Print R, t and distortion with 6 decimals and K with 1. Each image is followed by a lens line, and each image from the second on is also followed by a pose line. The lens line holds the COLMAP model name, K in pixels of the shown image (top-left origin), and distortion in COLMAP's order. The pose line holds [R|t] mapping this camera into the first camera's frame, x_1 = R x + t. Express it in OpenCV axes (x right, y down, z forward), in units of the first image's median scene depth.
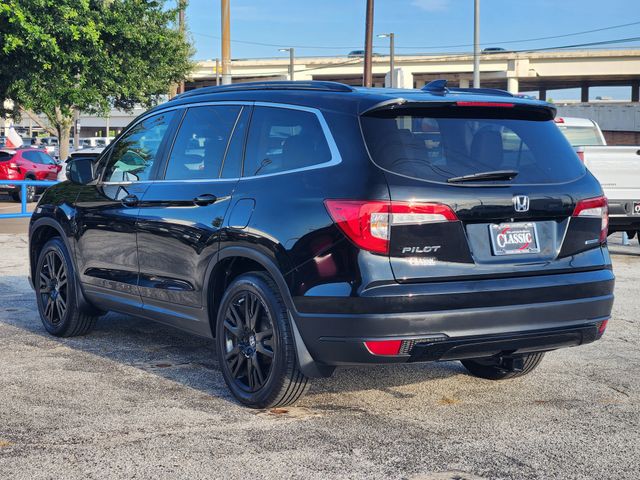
lens RADIAL K [[1266.3, 0, 306.6], [0, 1266.3, 238.4], [0, 0, 1]] dist [-0.446297, 3.873988]
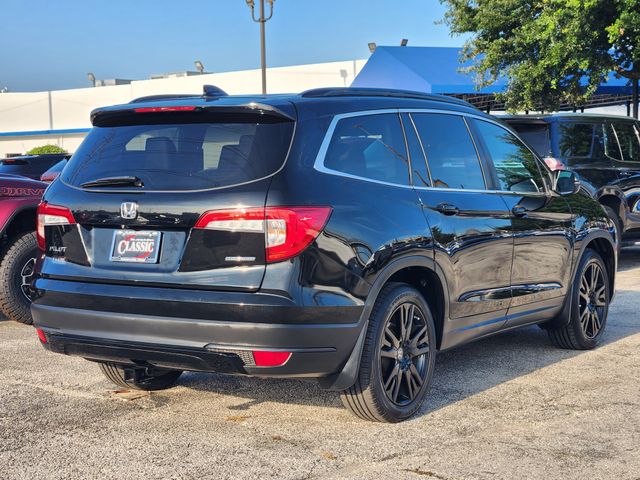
lens RADIAL K [[1266.3, 0, 306.6], [0, 1266.3, 238.4], [0, 0, 1]] dist [-0.446297, 3.873988]
pose [[0.406273, 0.046965, -0.912544, 1.116432], [-0.062333, 0.997776, 0.023600, -0.037588], [0.911623, 0.047294, 0.408297, 0.722154]]
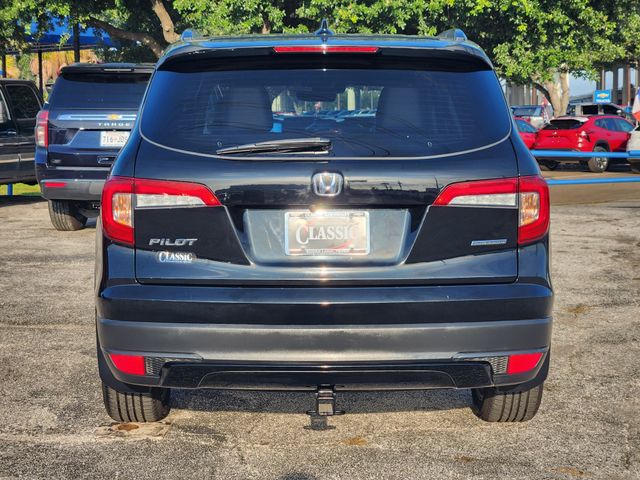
lens RADIAL K [[1266.3, 0, 306.6], [0, 1266.3, 238.4], [0, 0, 1]] dist [-0.446297, 3.873988]
pose [[0.843954, 0.045971, -0.534443, 0.545888], [-0.032472, 0.998872, 0.034643, -0.021732], [0.535432, -0.011883, 0.844494, 0.379213]]
